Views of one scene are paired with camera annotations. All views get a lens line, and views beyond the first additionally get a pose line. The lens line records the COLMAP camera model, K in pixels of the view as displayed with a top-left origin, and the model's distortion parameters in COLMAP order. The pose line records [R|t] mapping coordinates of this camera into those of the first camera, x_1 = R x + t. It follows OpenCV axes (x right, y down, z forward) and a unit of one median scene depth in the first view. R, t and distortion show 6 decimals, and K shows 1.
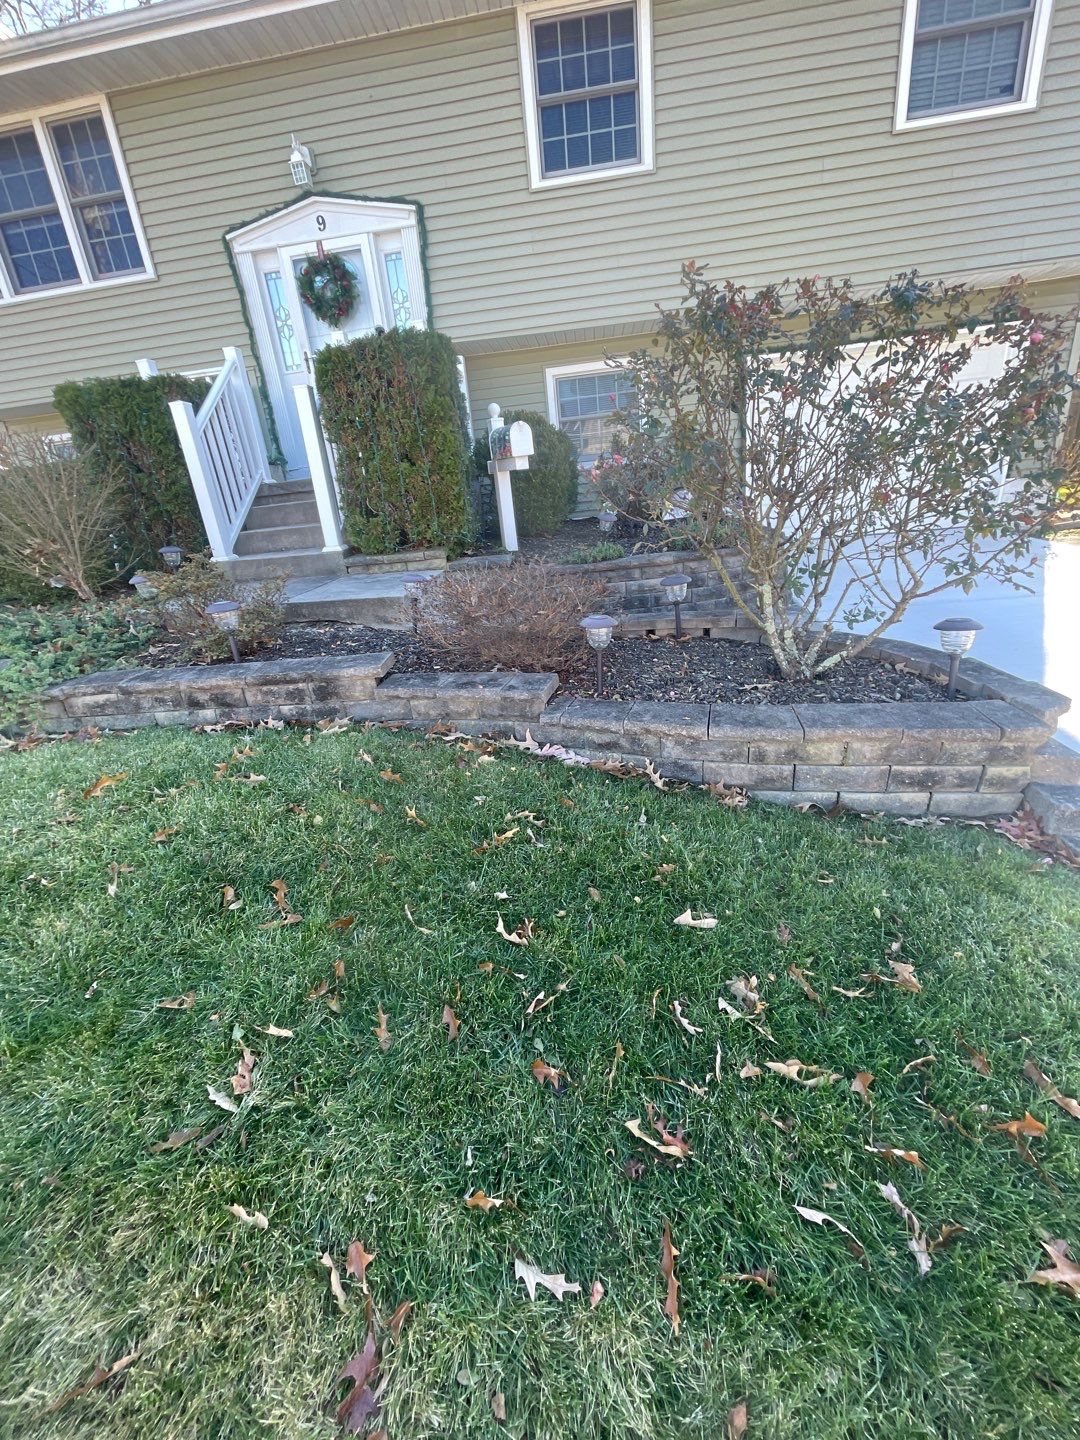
lens RADIAL K [[576.8, 0, 540.0], [0, 576.8, 720.0], [0, 0, 1]] dist [0.002070, -0.002151]
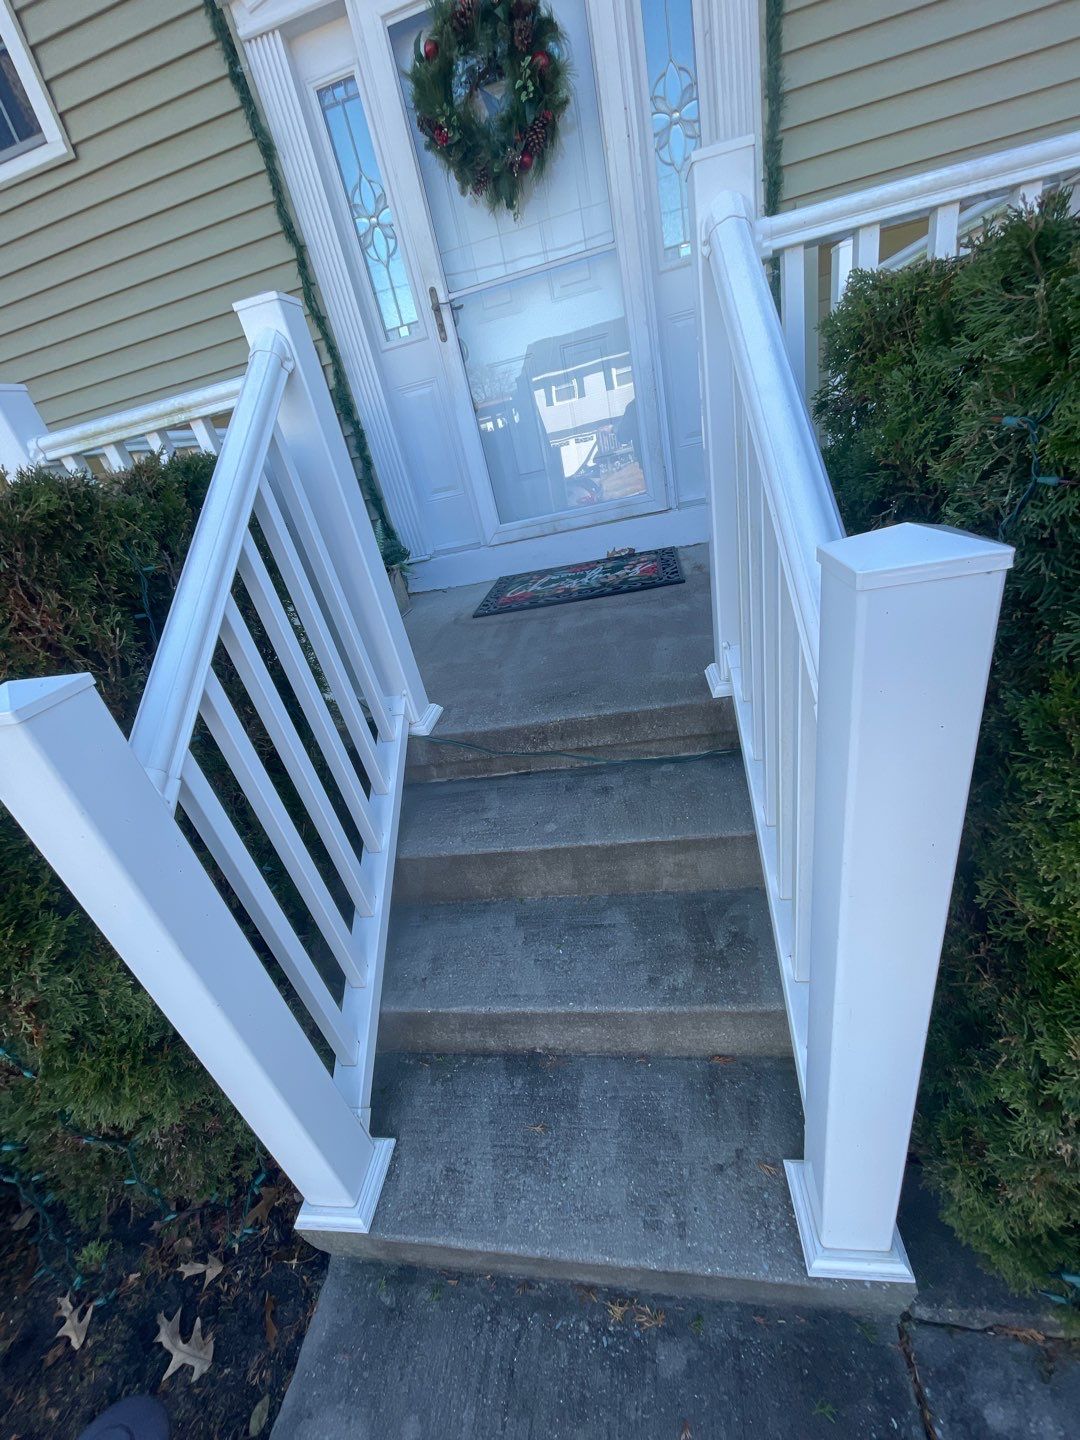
lens RADIAL K [[576.8, 0, 540.0], [0, 576.8, 720.0], [0, 0, 1]] dist [0.002070, -0.002151]
pose [[0.991628, -0.070658, -0.108077, -0.348062], [0.080931, 0.992294, 0.093824, -0.412451], [0.100615, -0.101786, 0.989705, 0.644882]]
